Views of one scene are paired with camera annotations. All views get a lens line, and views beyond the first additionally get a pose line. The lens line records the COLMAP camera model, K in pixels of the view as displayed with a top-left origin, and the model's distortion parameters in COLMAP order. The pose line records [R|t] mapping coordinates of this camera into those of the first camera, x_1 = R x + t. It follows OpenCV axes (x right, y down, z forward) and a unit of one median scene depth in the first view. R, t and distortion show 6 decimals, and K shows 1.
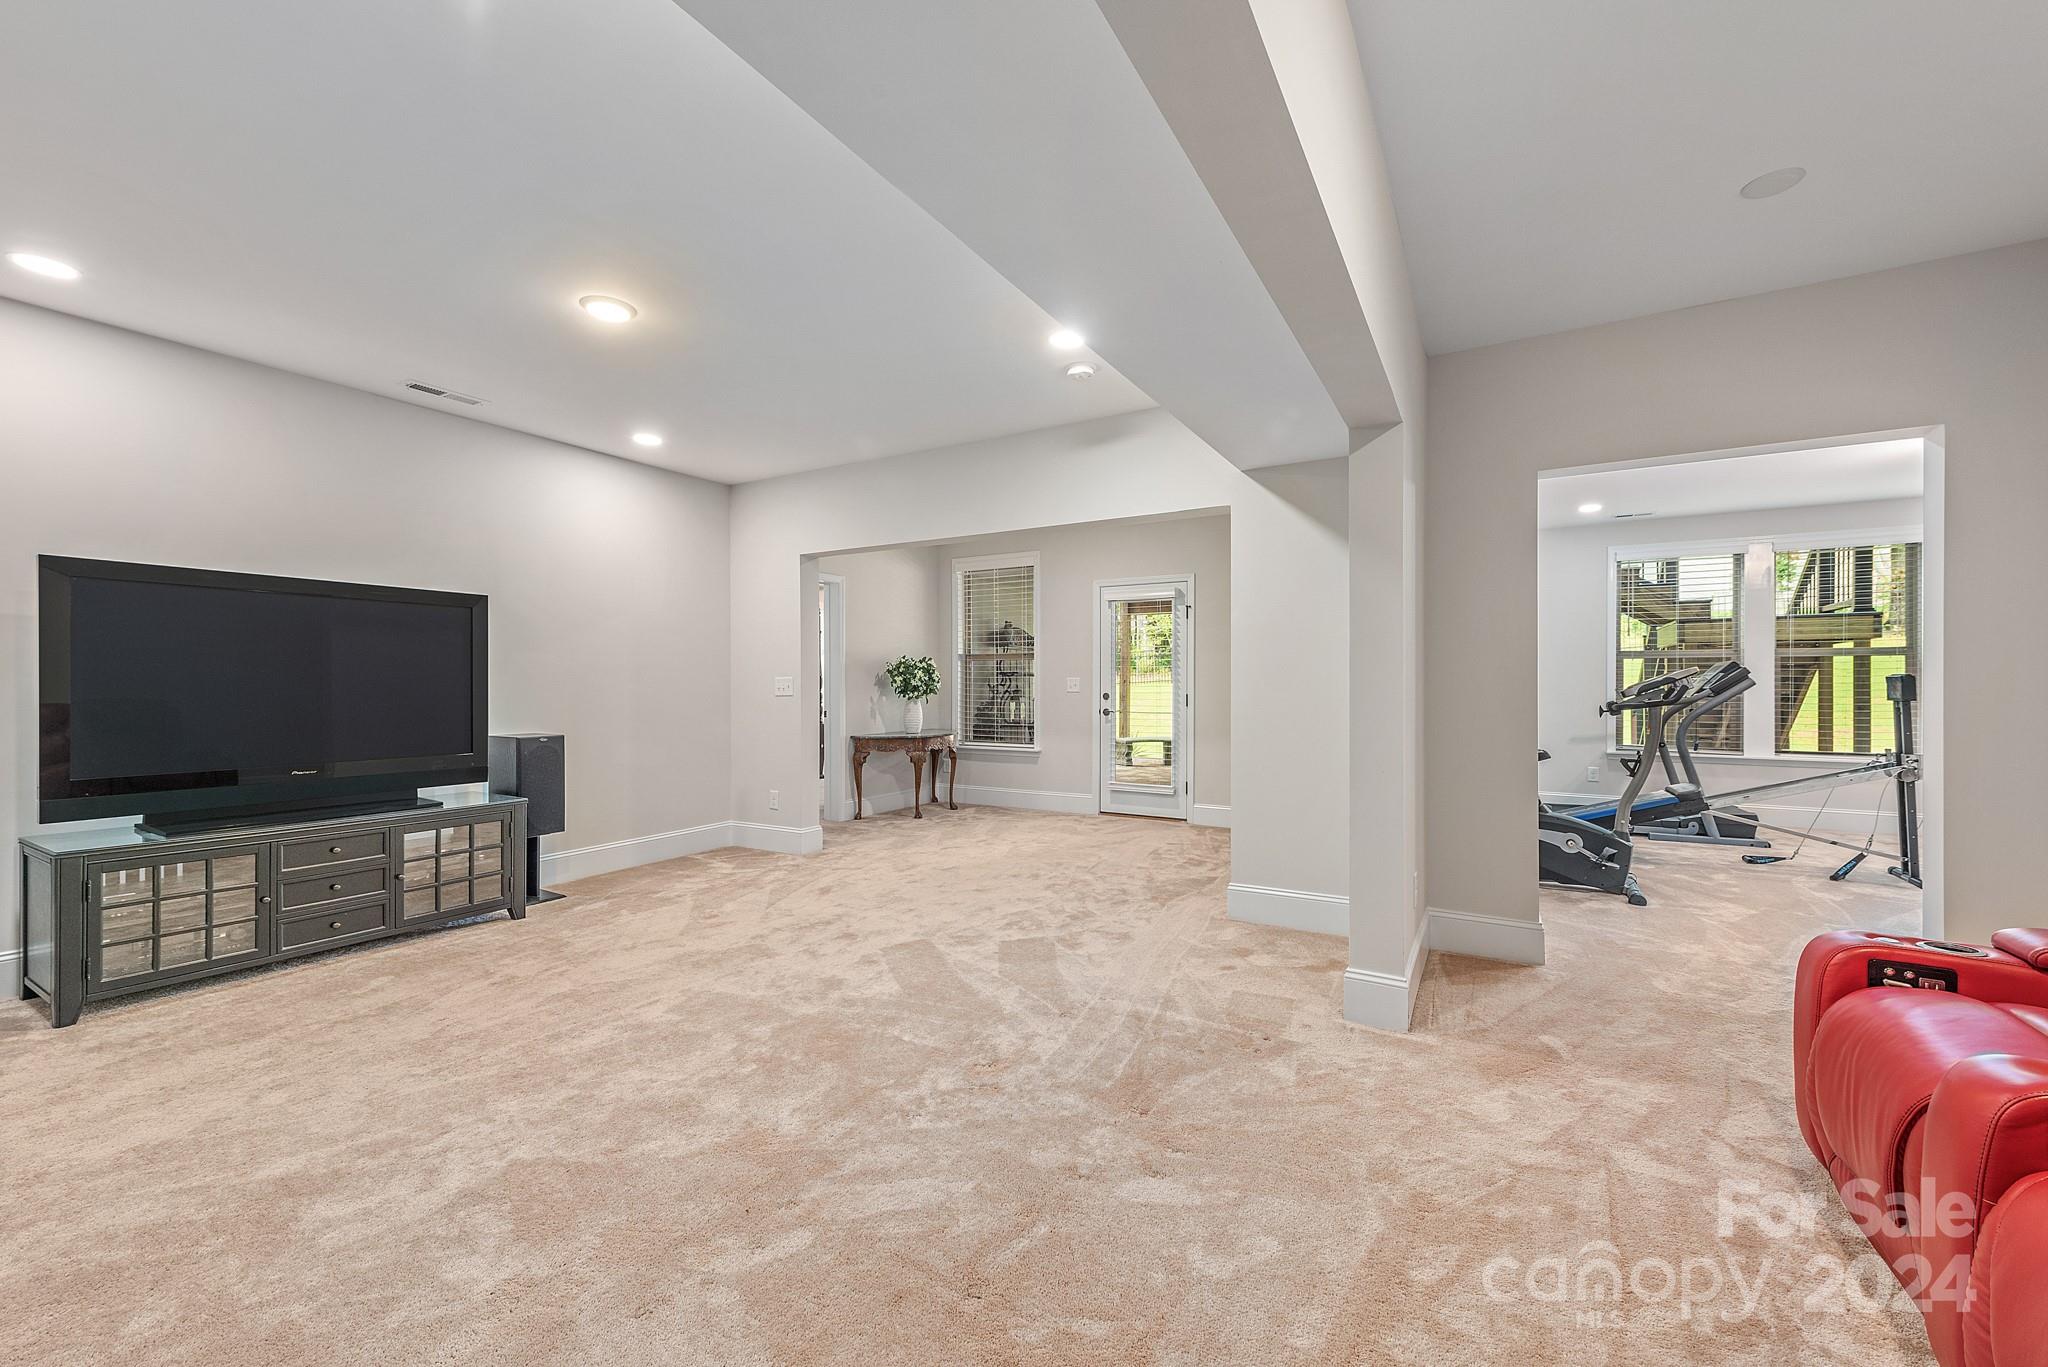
lens RADIAL K [[800.9, 0, 1032.6], [0, 800.9, 687.3], [0, 0, 1]] dist [0.005212, -0.001646]
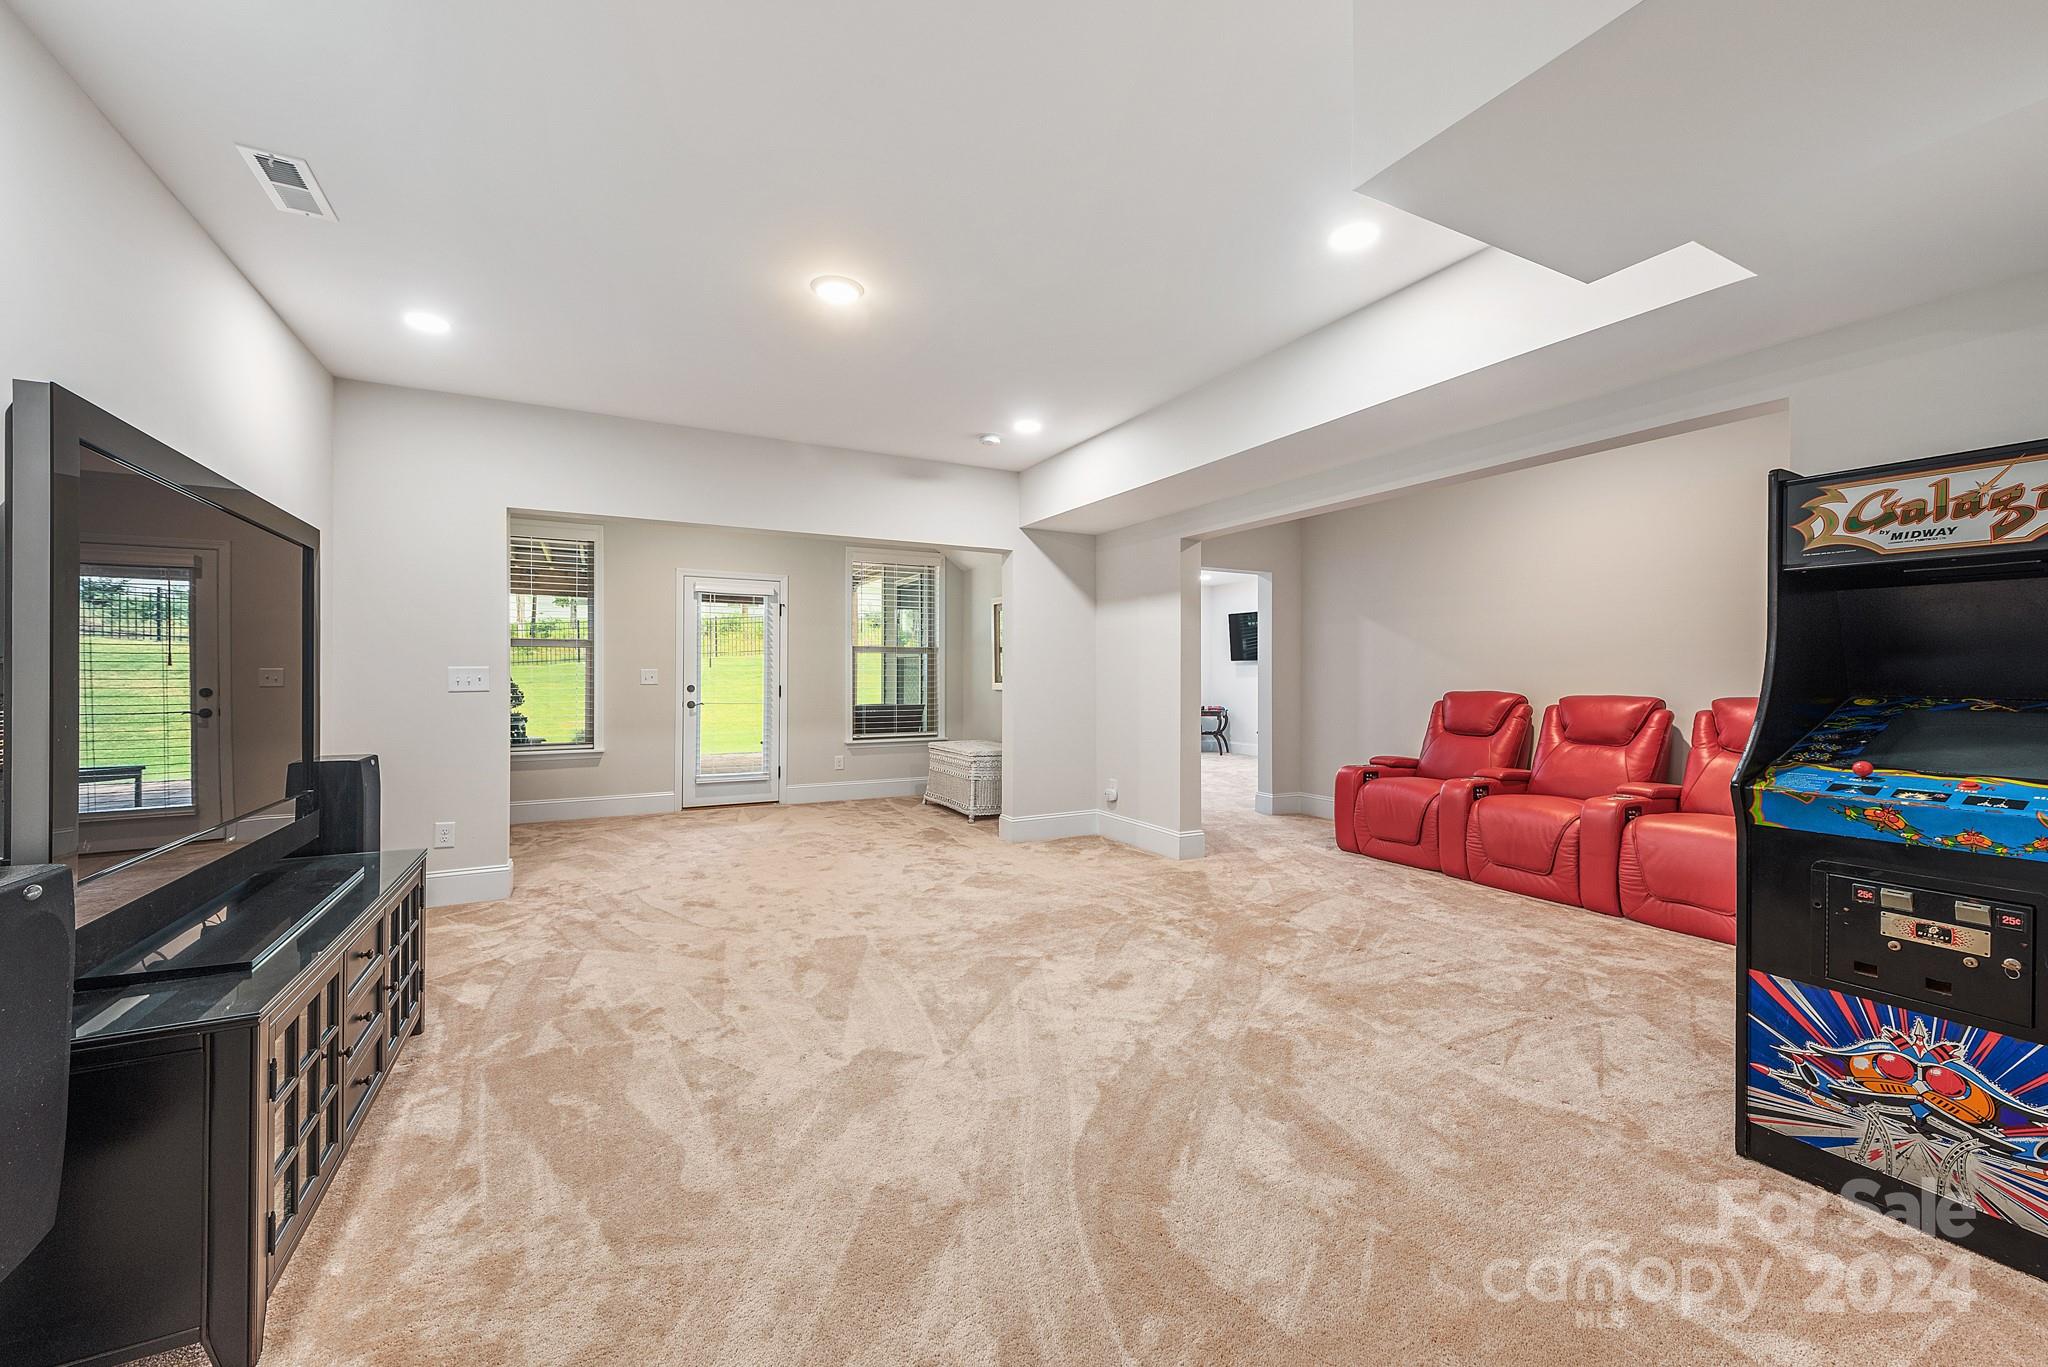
lens RADIAL K [[800.9, 0, 1027.5], [0, 800.9, 676.5], [0, 0, 1]] dist [0.005212, -0.001646]
pose [[0.538225, 0.000019, 0.842801, -0.545957], [0.003205, 0.999993, -0.002069, -0.000263], [-0.842795, 0.003814, 0.538221, 0.130225]]
